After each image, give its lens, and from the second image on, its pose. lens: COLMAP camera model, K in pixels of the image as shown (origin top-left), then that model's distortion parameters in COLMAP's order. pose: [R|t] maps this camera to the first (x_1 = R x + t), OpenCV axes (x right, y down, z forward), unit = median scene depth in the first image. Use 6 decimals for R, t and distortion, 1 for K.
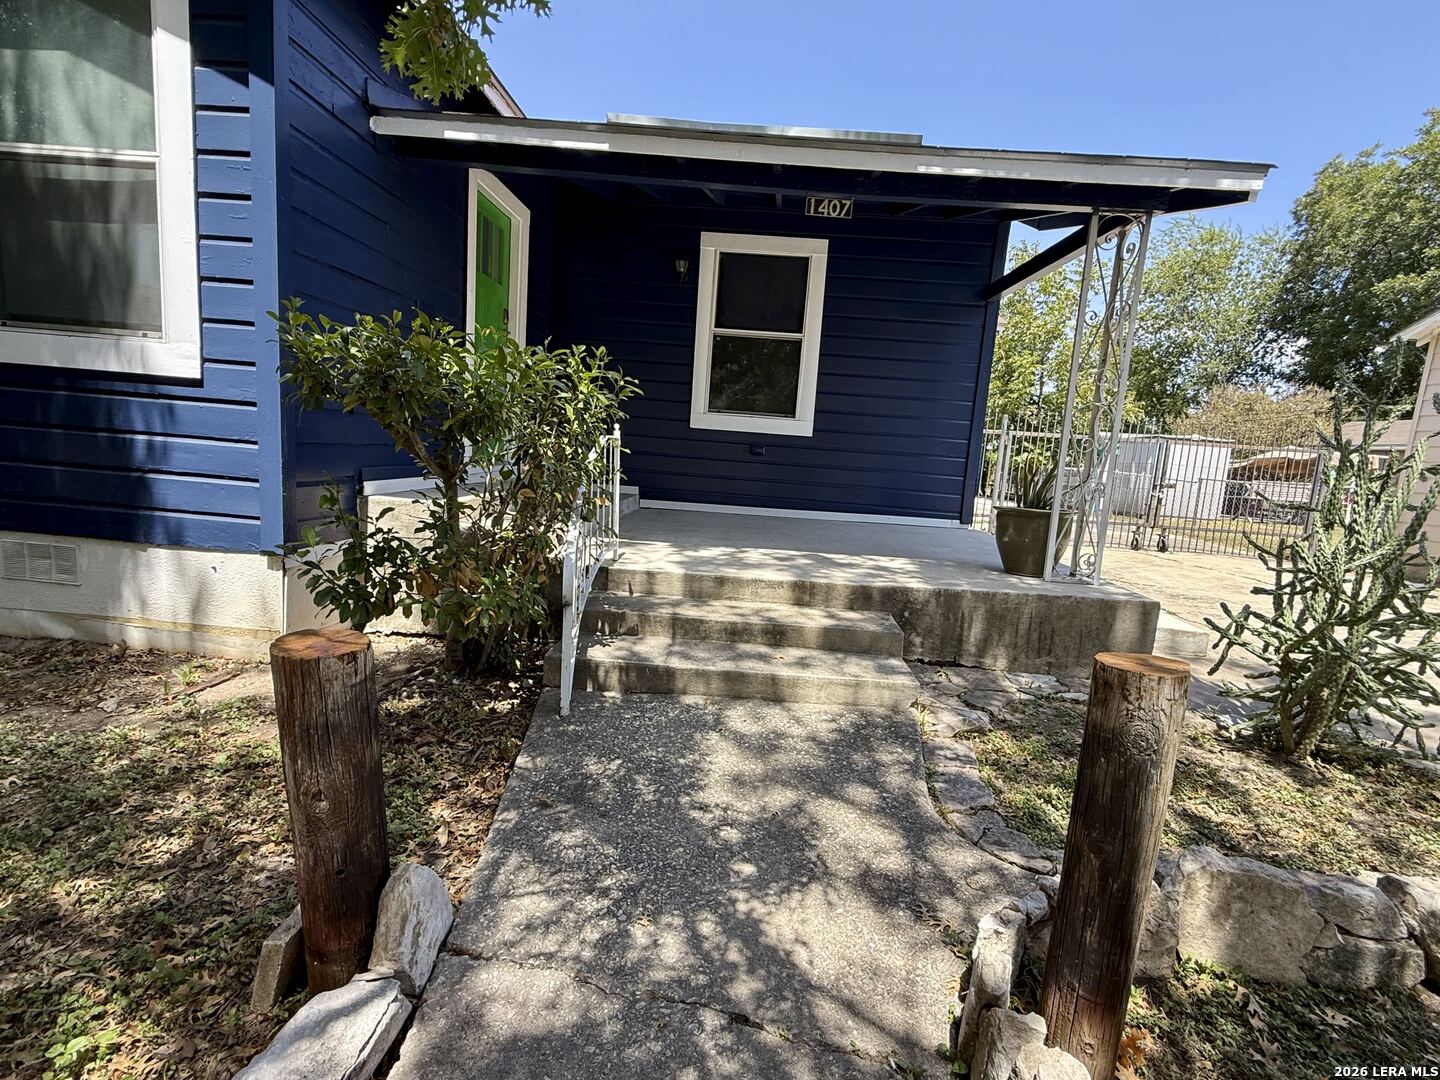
lens RADIAL K [[674.4, 0, 720.0], [0, 674.4, 540.0], [0, 0, 1]] dist [-0.003301, 0.000517]
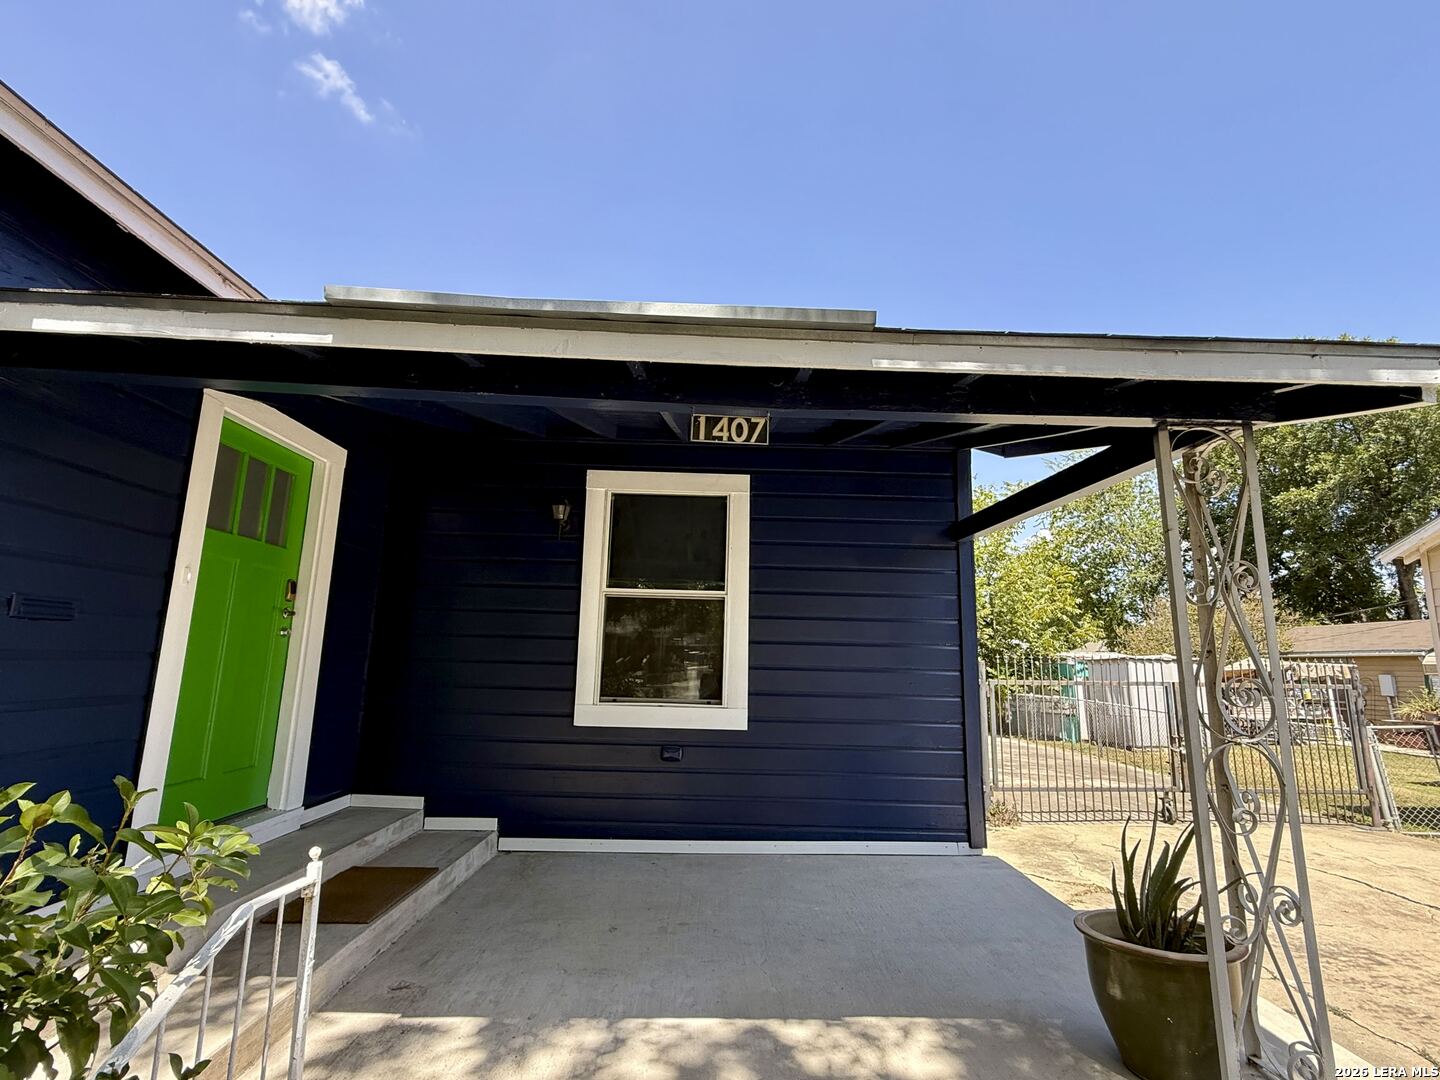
lens RADIAL K [[674.4, 0, 720.0], [0, 674.4, 540.0], [0, 0, 1]] dist [-0.003301, 0.000517]
pose [[0.996255, -0.033867, 0.079556, 0.059652], [0.057253, 0.947881, -0.313440, -0.125768], [-0.064795, 0.316821, 0.946270, 0.274101]]
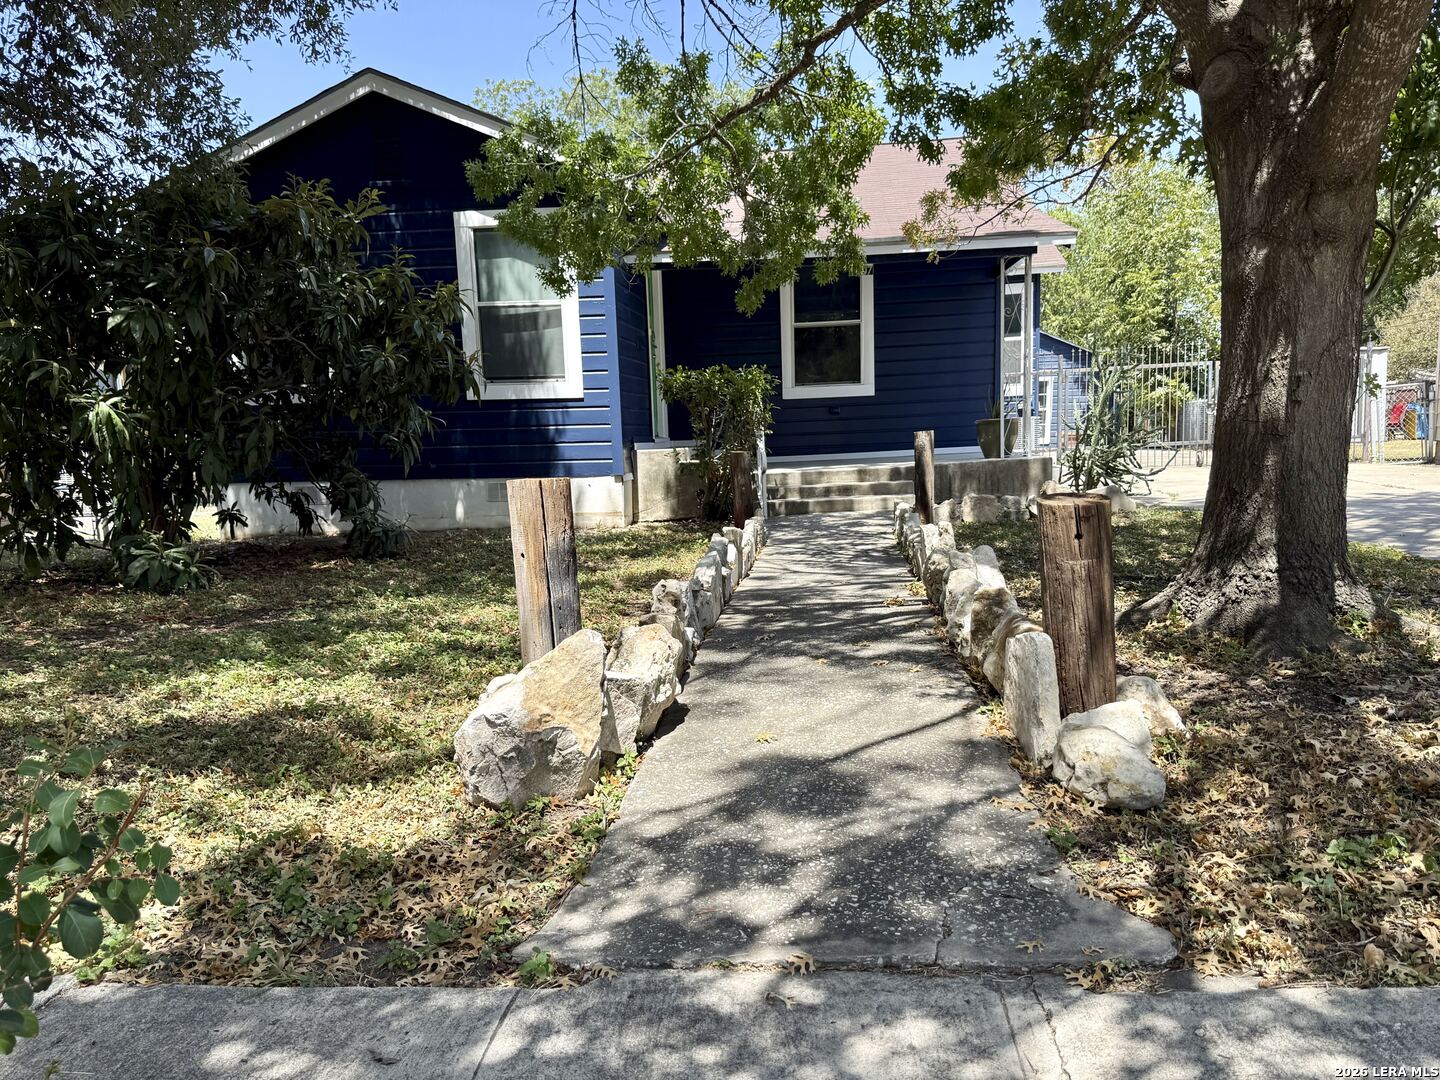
lens RADIAL K [[1024.6, 0, 715.6], [0, 1024.6, 602.1], [0, 0, 1]] dist [0.093072, 0.000323]
pose [[0.991872, -0.095502, -0.084079, -0.045396], [0.097133, 0.995151, 0.015510, 0.198647], [0.082190, -0.023551, 0.996338, -1.108395]]
